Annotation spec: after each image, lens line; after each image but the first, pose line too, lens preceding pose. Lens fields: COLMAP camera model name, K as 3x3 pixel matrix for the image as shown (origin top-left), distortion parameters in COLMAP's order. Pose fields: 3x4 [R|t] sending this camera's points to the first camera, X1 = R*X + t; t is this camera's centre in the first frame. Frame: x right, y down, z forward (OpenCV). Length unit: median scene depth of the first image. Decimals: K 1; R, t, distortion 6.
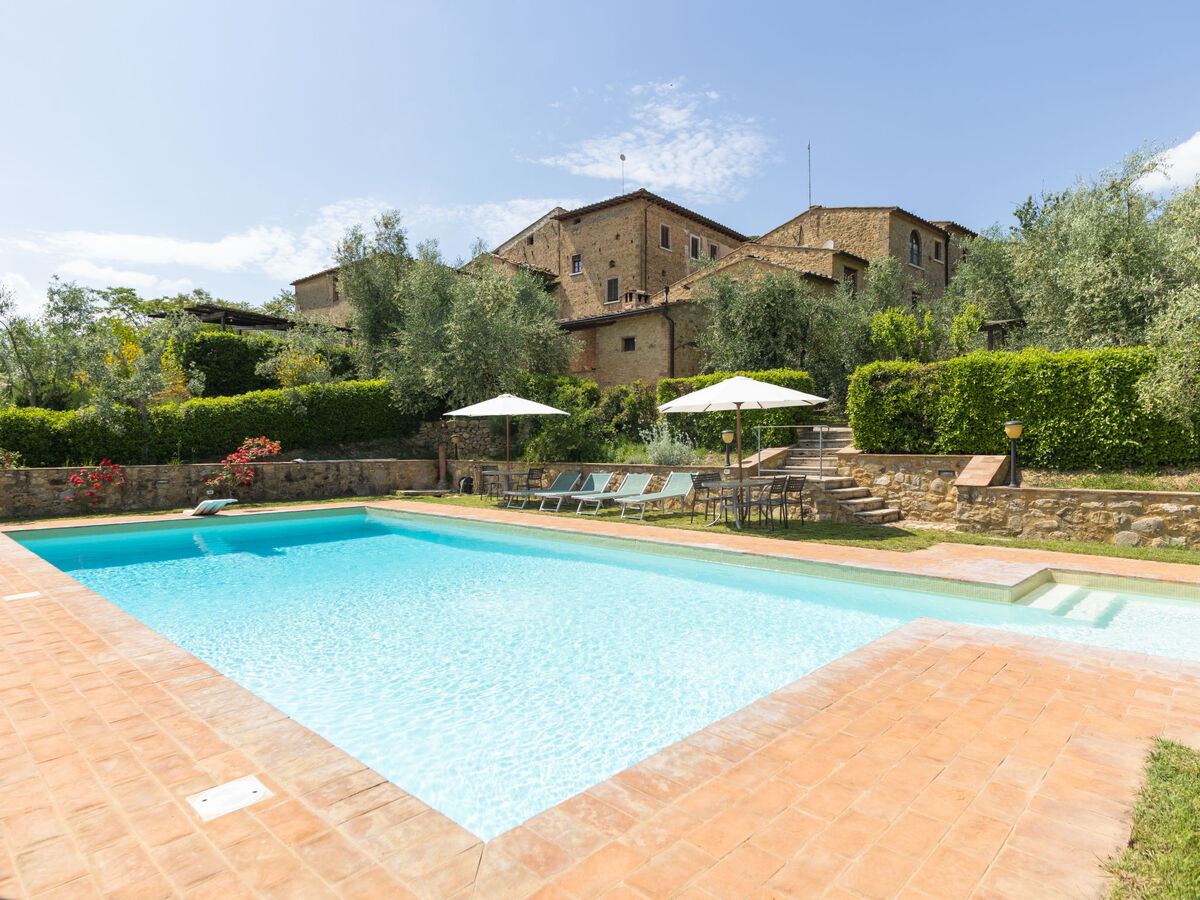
lens RADIAL K [[686.6, 0, 600.1], [0, 686.6, 448.5], [0, 0, 1]] dist [-0.001093, -0.001126]
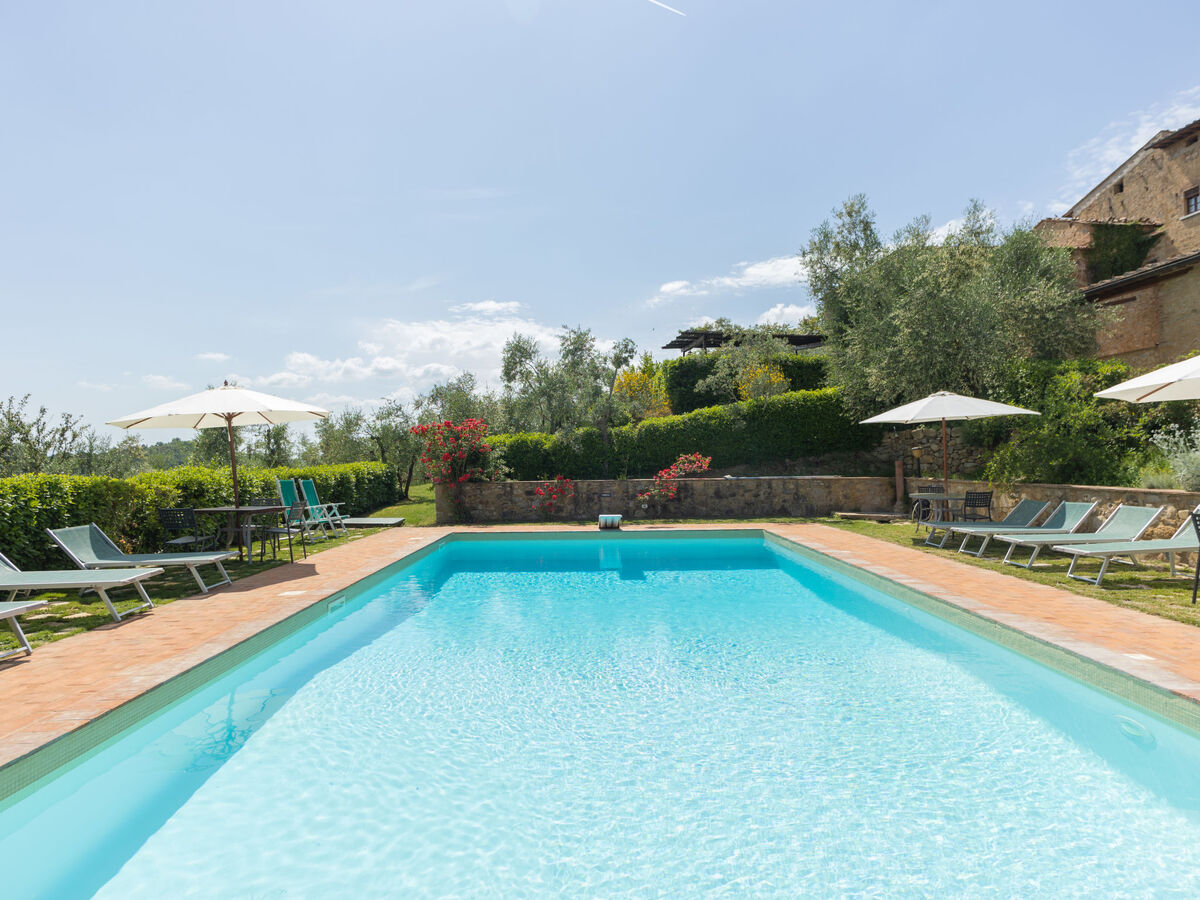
lens RADIAL K [[686.6, 0, 601.8], [0, 686.6, 452.7], [0, 0, 1]] dist [-0.001093, -0.001126]
pose [[0.692565, -0.014414, -0.721212, 0.133312], [0.004761, 0.999870, -0.015412, -0.002462], [0.721340, 0.007240, 0.692543, 0.192008]]
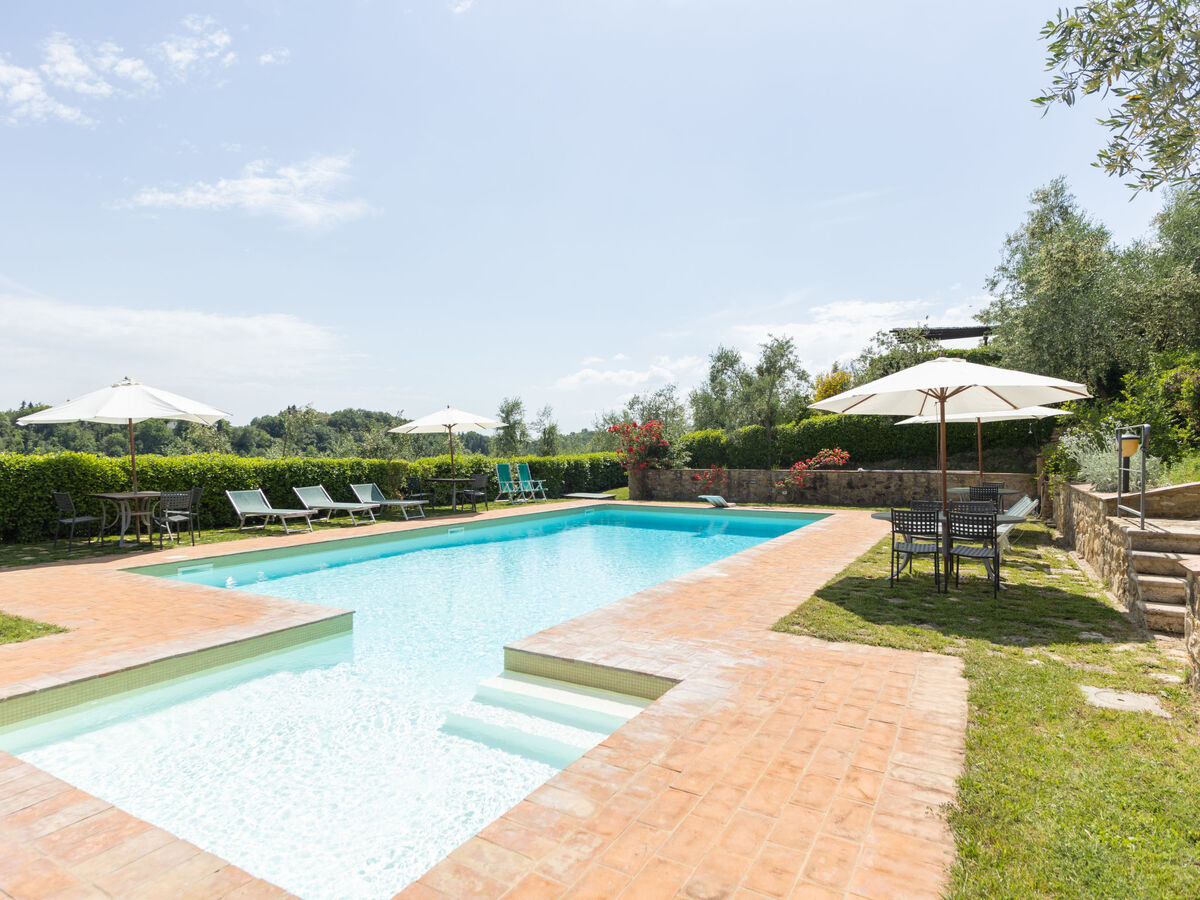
lens RADIAL K [[686.6, 0, 598.5], [0, 686.6, 448.7], [0, 0, 1]] dist [-0.001093, -0.001126]
pose [[0.229285, -0.002251, -0.973357, 0.505667], [-0.007096, 0.999967, -0.003984, -0.007950], [0.973334, 0.007821, 0.229261, 0.336104]]
